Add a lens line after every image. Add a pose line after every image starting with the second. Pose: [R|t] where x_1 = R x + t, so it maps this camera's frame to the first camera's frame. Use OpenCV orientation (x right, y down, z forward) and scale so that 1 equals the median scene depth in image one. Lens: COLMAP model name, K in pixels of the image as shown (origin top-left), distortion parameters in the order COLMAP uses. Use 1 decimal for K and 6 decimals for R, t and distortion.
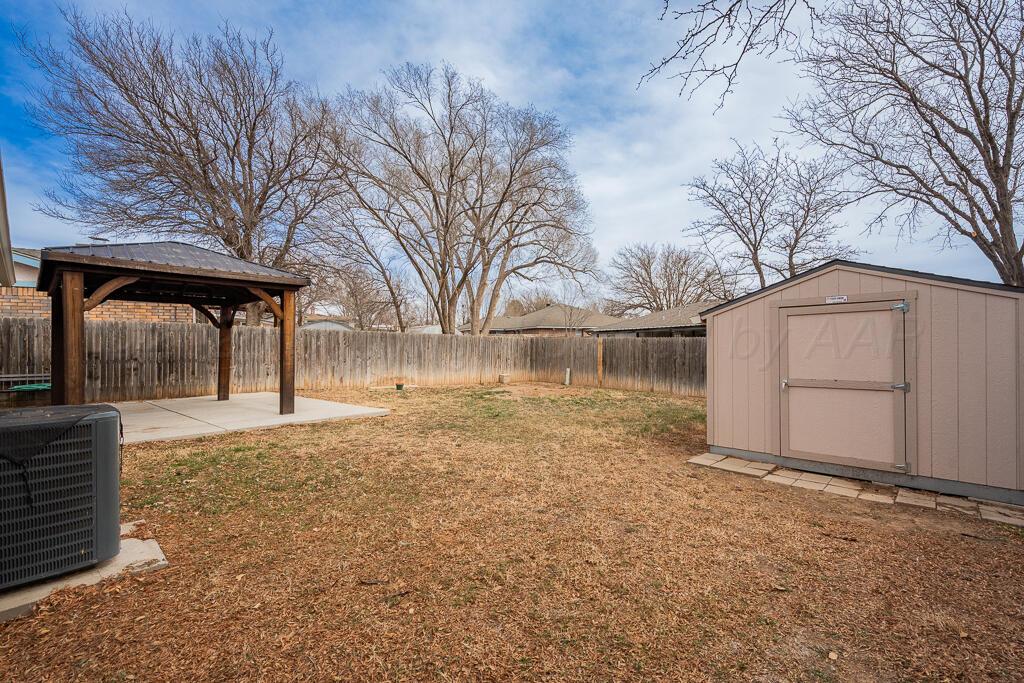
lens RADIAL K [[407.7, 0, 512.1], [0, 407.7, 346.2], [0, 0, 1]] dist [-0.004250, -0.000049]
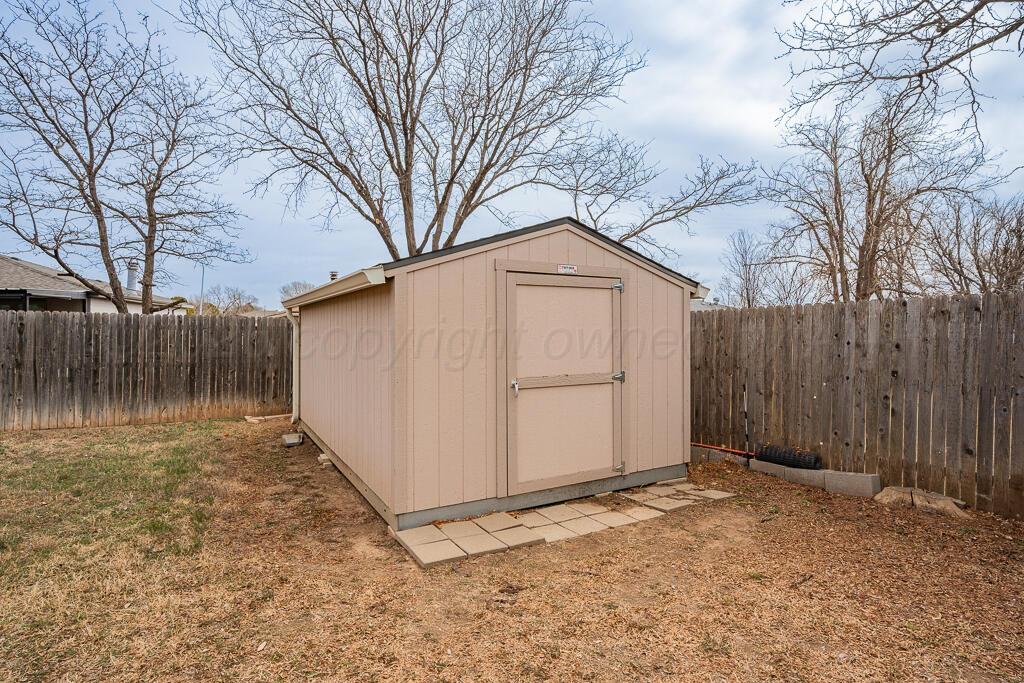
lens RADIAL K [[533.0, 0, 511.9], [0, 533.0, 331.8], [0, 0, 1]] dist [-0.007453, -0.000385]
pose [[0.233408, 0.006192, 0.972359, -0.200692], [-0.006312, 0.999968, -0.004853, 0.008557], [-0.972358, -0.005005, 0.233440, 0.895408]]
